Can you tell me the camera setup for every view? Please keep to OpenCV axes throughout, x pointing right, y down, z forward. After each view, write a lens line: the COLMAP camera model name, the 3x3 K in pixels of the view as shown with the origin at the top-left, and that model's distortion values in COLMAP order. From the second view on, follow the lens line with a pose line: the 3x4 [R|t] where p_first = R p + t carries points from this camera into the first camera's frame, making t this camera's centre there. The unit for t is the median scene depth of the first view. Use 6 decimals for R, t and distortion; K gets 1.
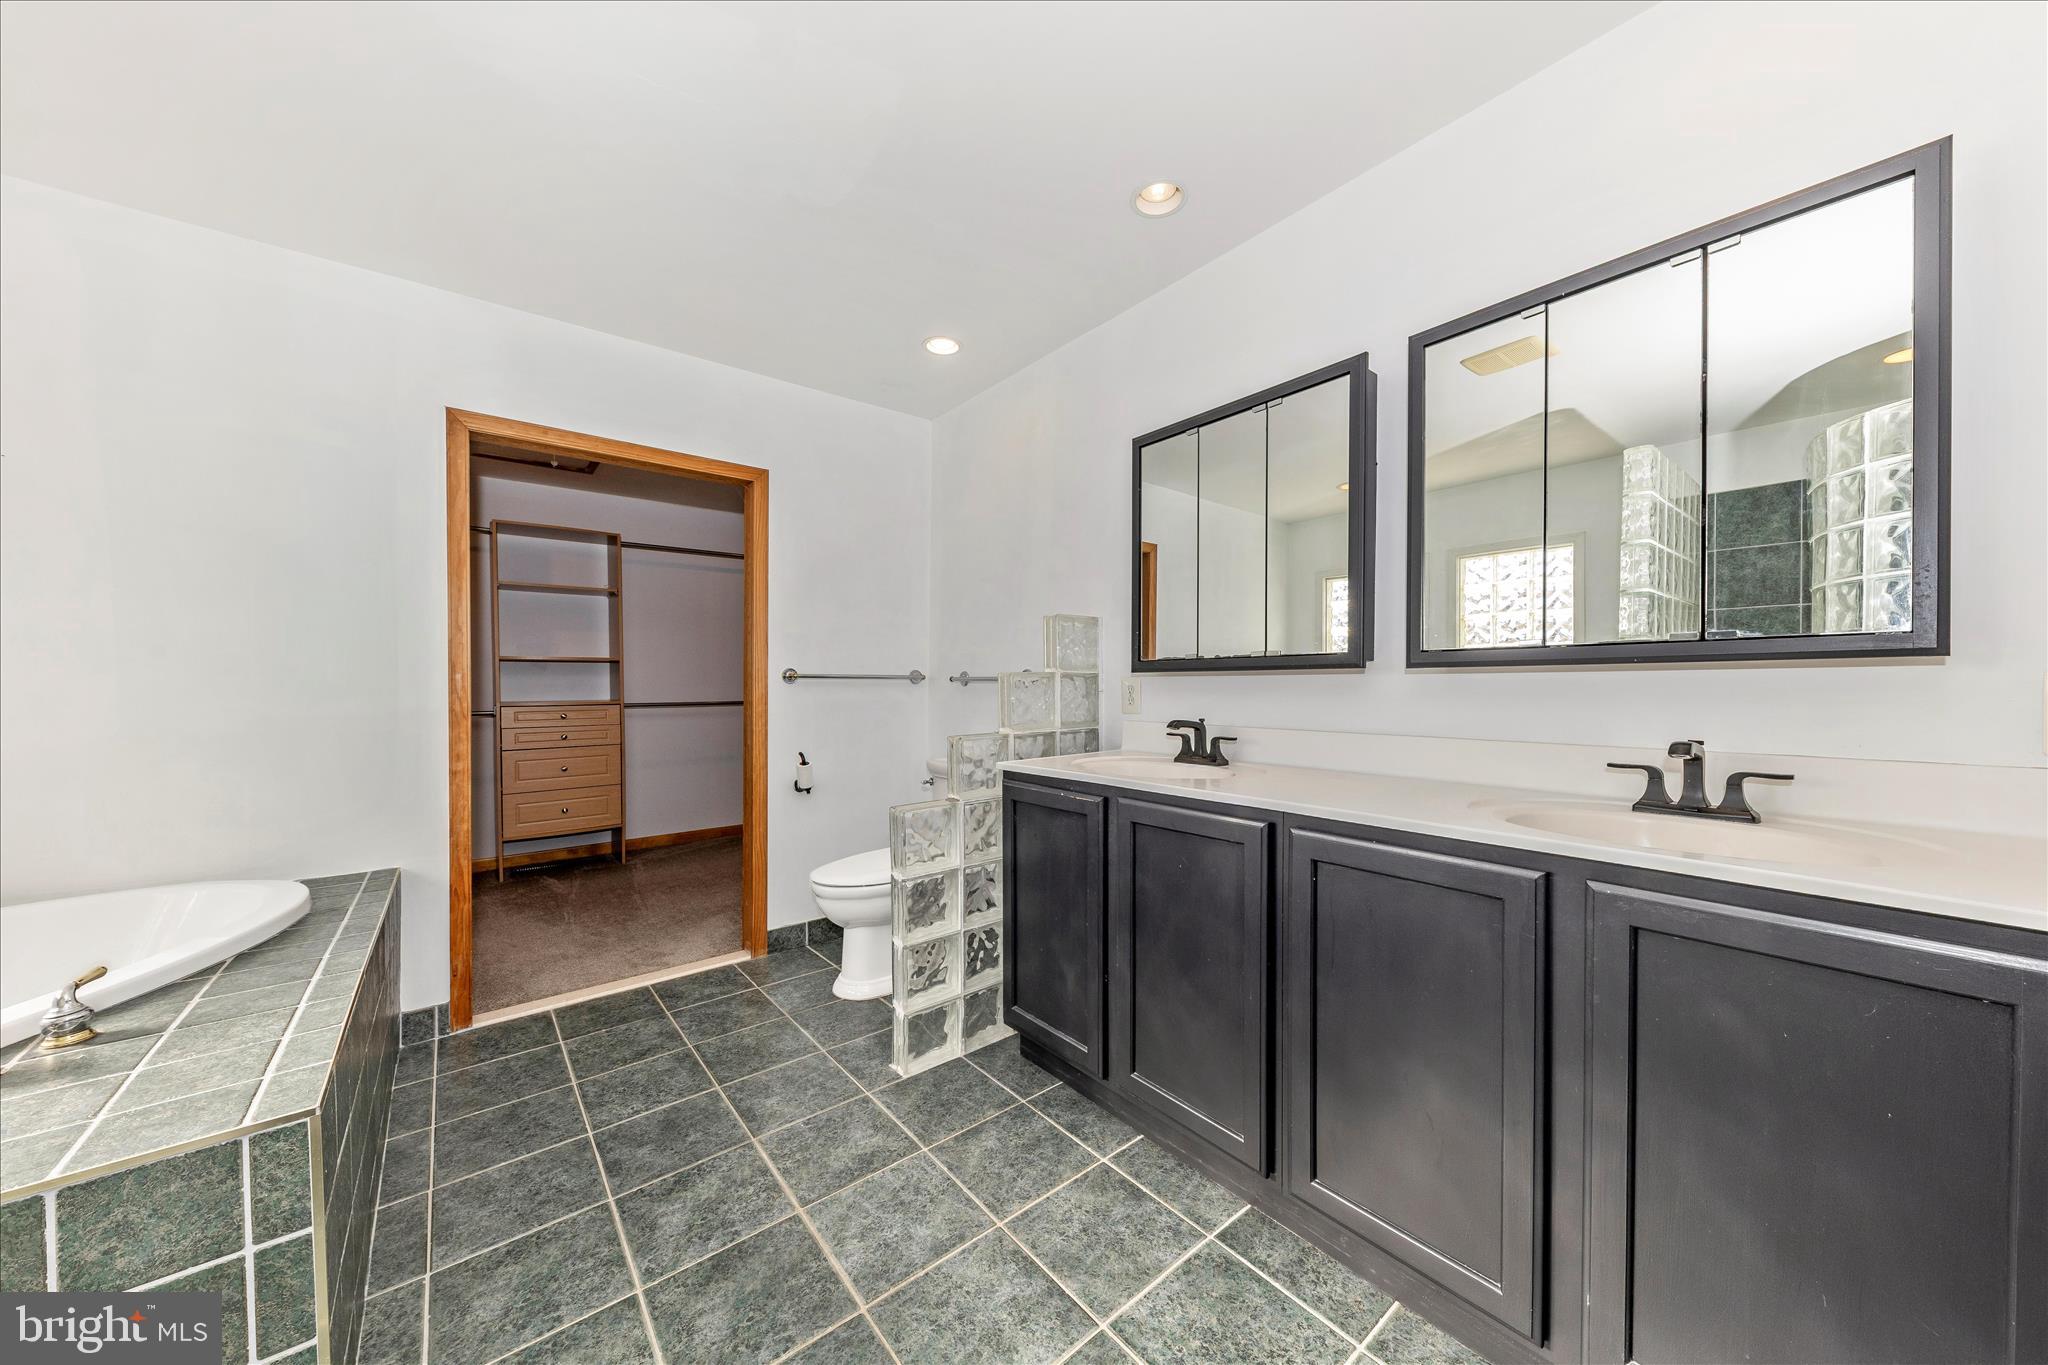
lens RADIAL K [[702.0, 0, 1051.3], [0, 702.0, 693.5], [0, 0, 1]] dist [0.018955, -0.007291]
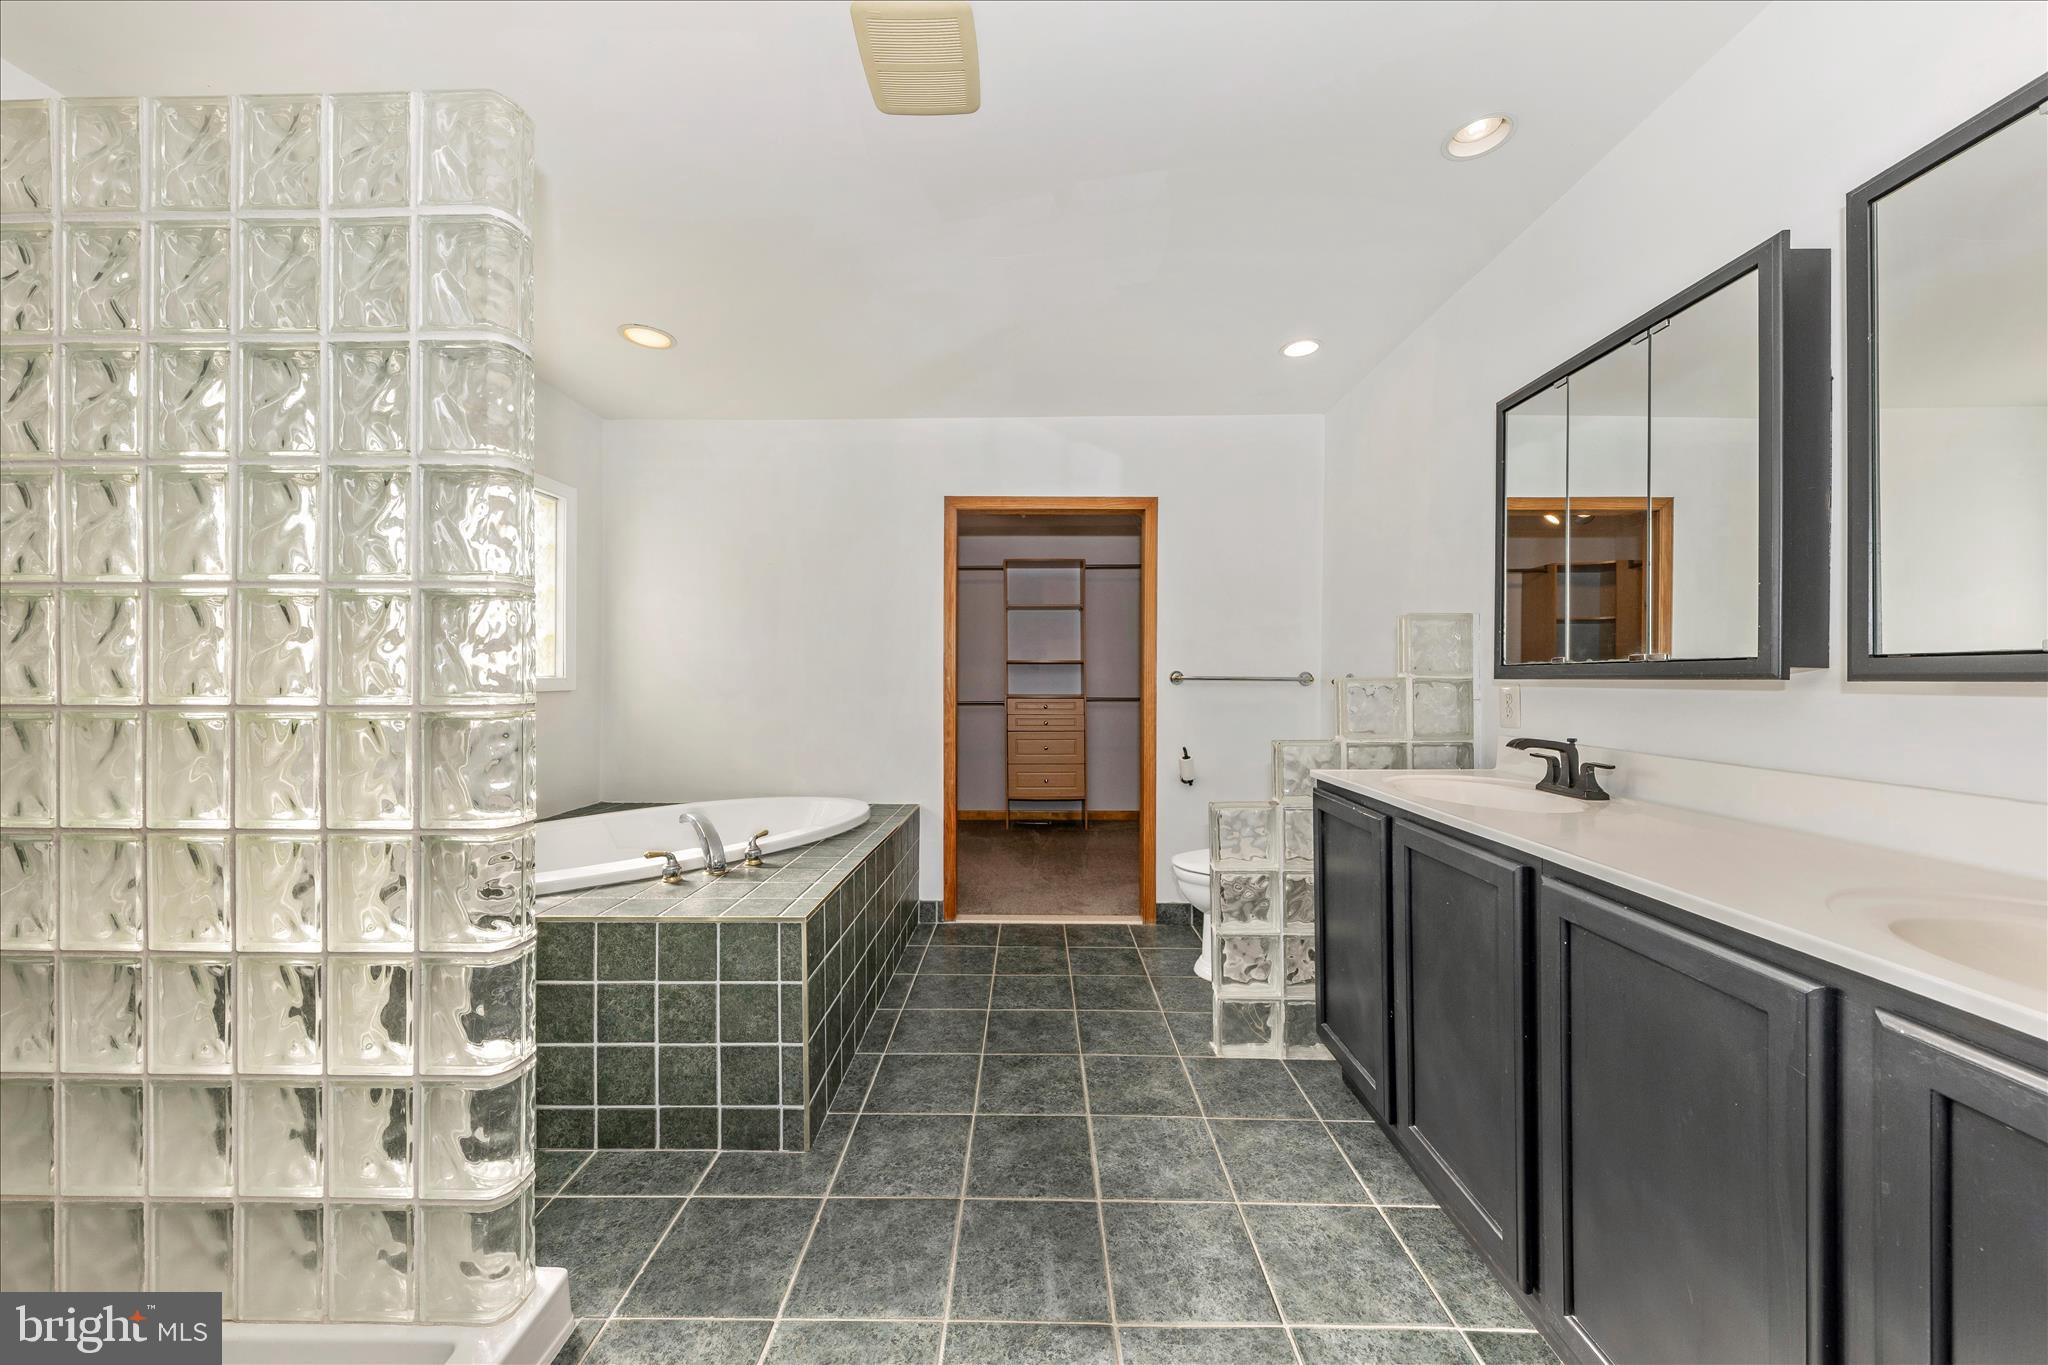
lens RADIAL K [[723.1, 0, 1024.0], [0, 723.1, 682.5], [0, 0, 1]] dist [-0.000445, -0.000199]
pose [[0.755000, 0.010286, -0.655644, 0.278120], [-0.015814, 0.999872, -0.002524, -0.015442], [0.655534, 0.012275, 0.755066, -0.026466]]
